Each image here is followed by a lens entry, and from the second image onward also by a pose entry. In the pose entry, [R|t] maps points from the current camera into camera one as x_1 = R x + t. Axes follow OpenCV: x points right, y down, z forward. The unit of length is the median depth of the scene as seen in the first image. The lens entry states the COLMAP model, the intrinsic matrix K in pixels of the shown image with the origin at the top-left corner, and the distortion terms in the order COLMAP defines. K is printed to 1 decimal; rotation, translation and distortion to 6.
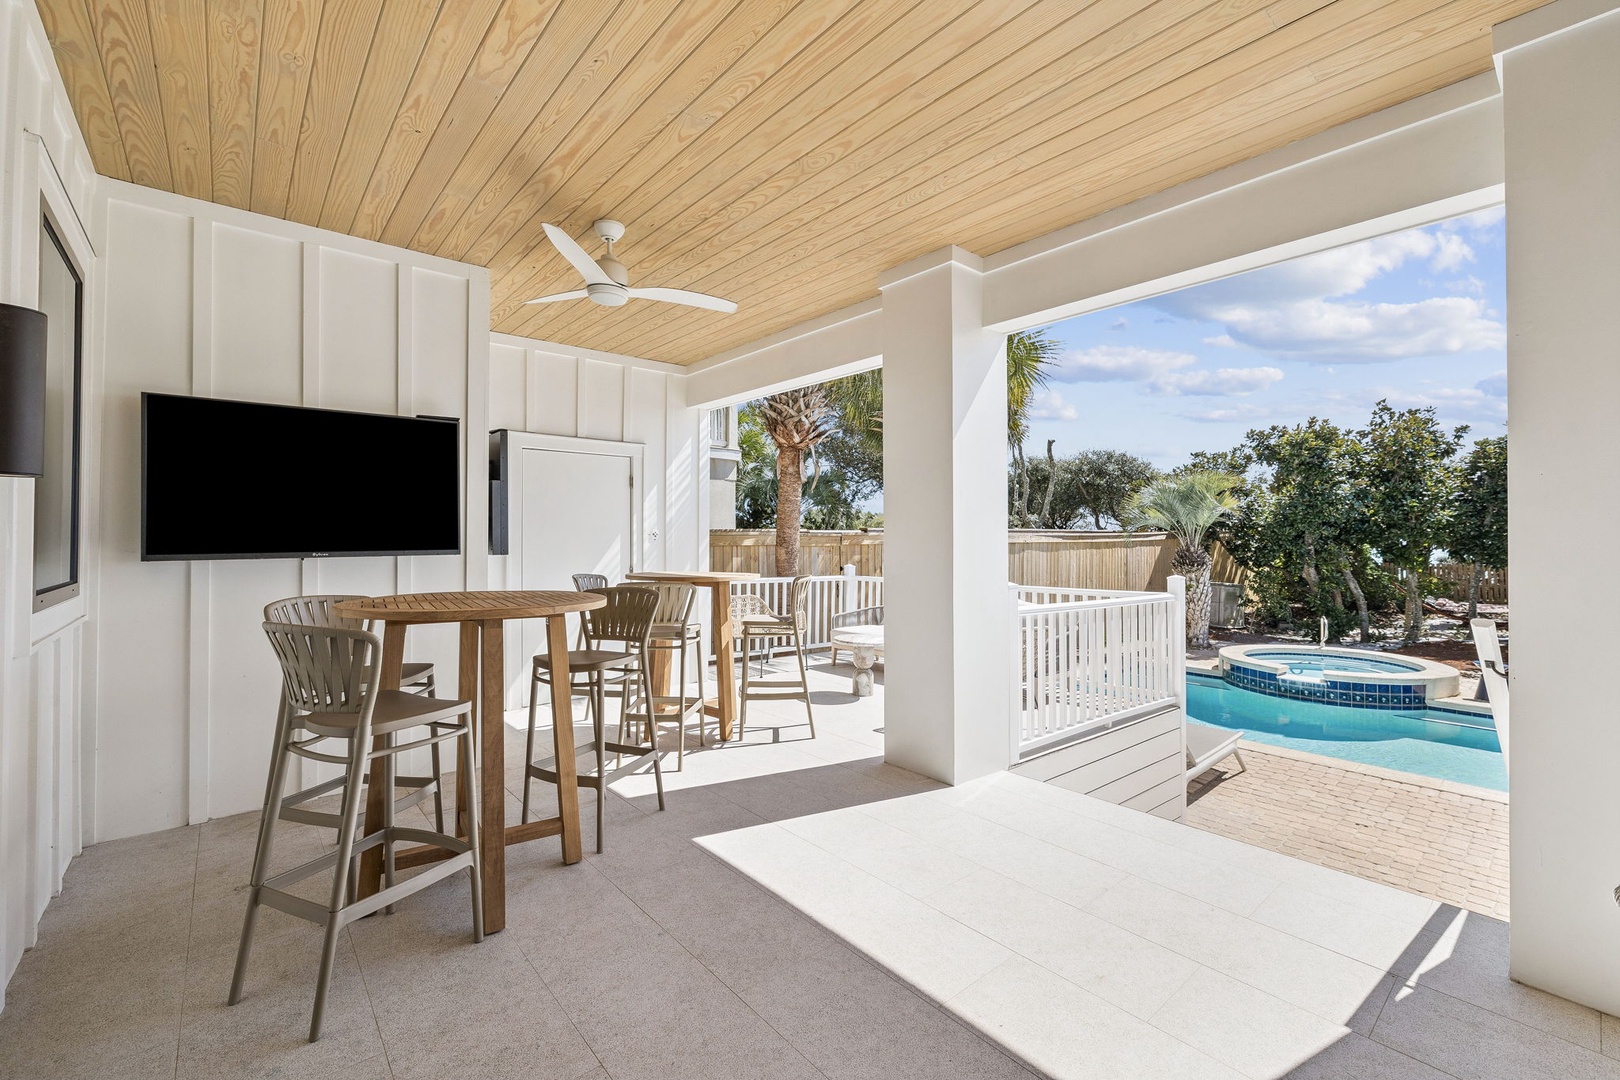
lens RADIAL K [[679.3, 0, 806.8], [0, 679.3, 528.8], [0, 0, 1]] dist [0.000230, 0.000047]
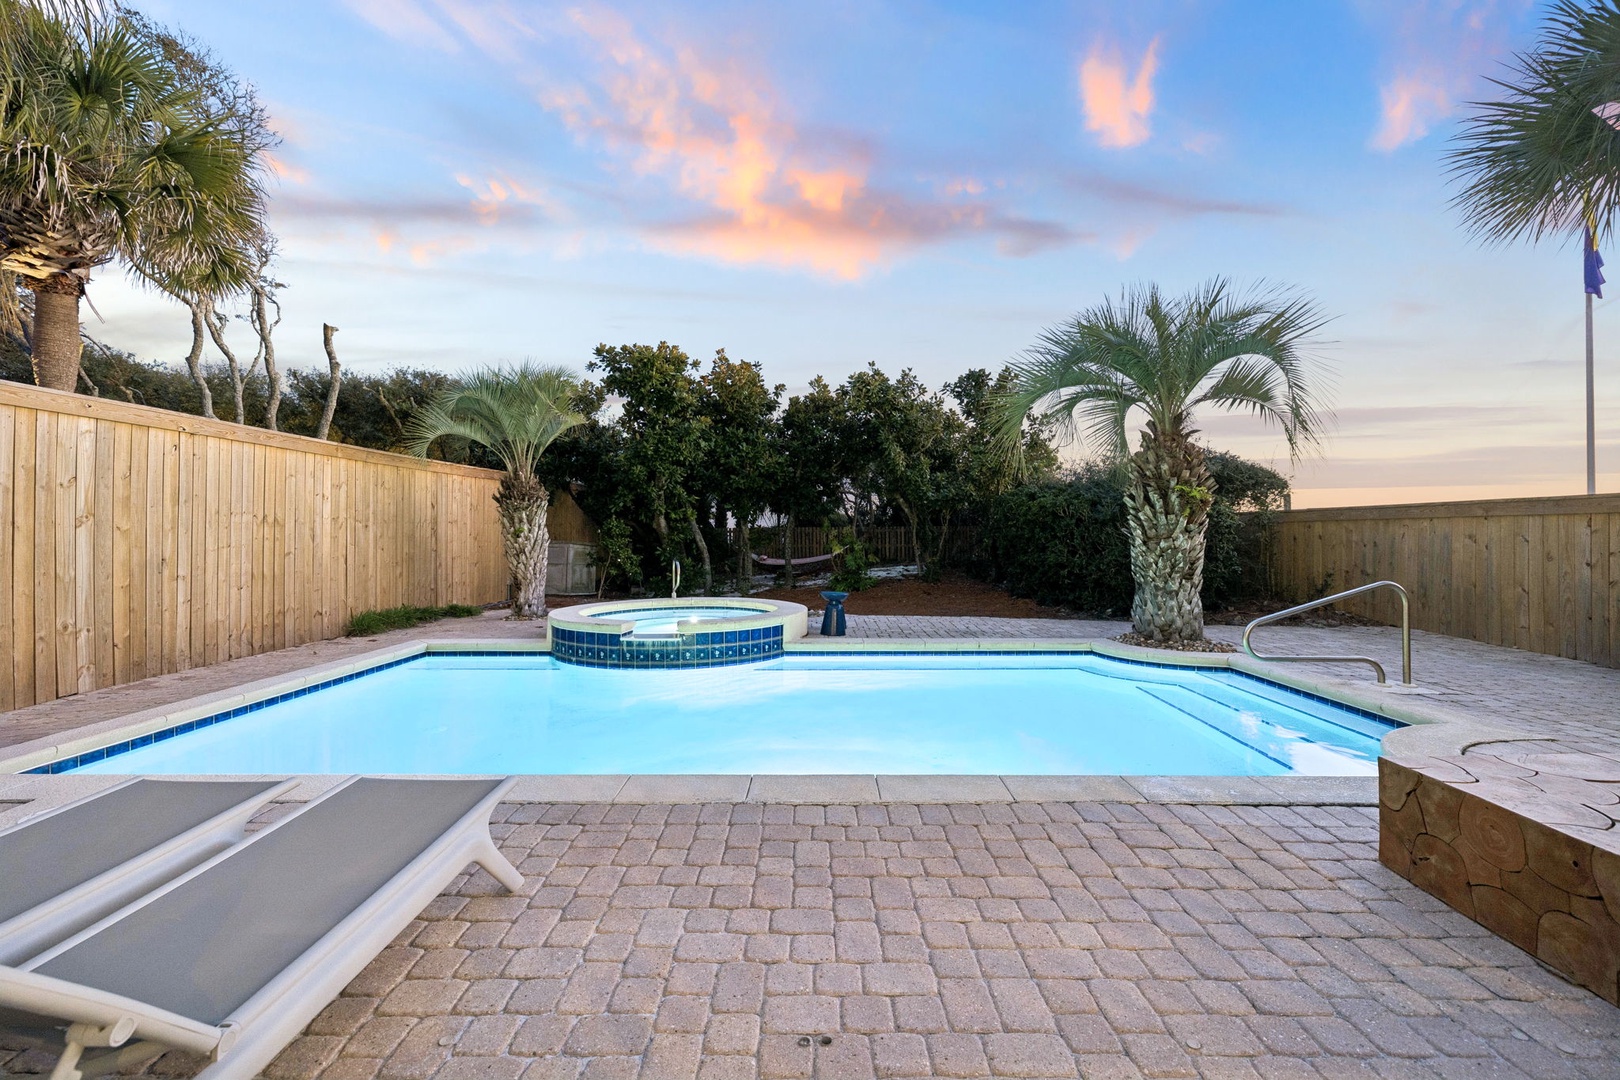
lens RADIAL K [[679.3, 0, 806.8], [0, 679.3, 528.8], [0, 0, 1]] dist [0.000230, 0.000047]
pose [[0.657775, 0.003377, 0.753207, 0.277627], [-0.002880, 0.999994, -0.001968, 0.098898], [-0.753209, -0.000874, 0.657781, 0.380736]]
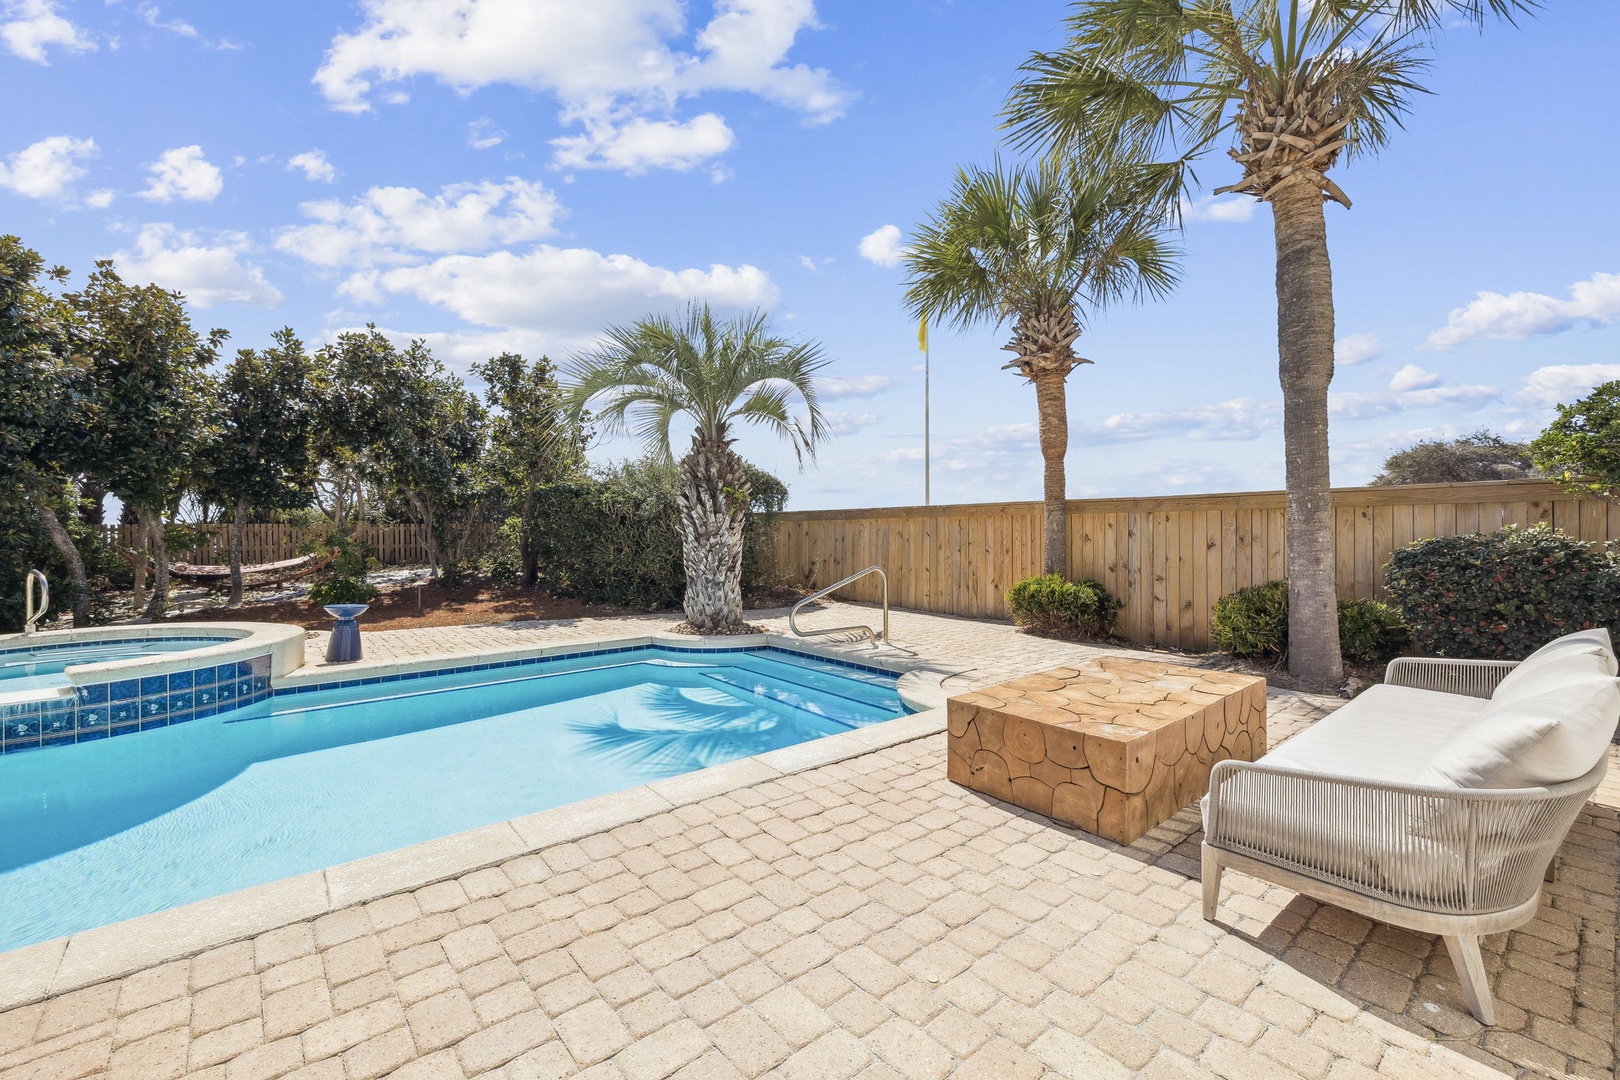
lens RADIAL K [[679.3, 0, 806.8], [0, 679.3, 528.8], [0, 0, 1]] dist [0.000230, 0.000047]
pose [[0.012353, 0.003674, 0.999917, 0.278375], [-0.003510, 0.999987, -0.003631, 0.101508], [-0.999918, -0.003465, 0.012366, 0.441455]]
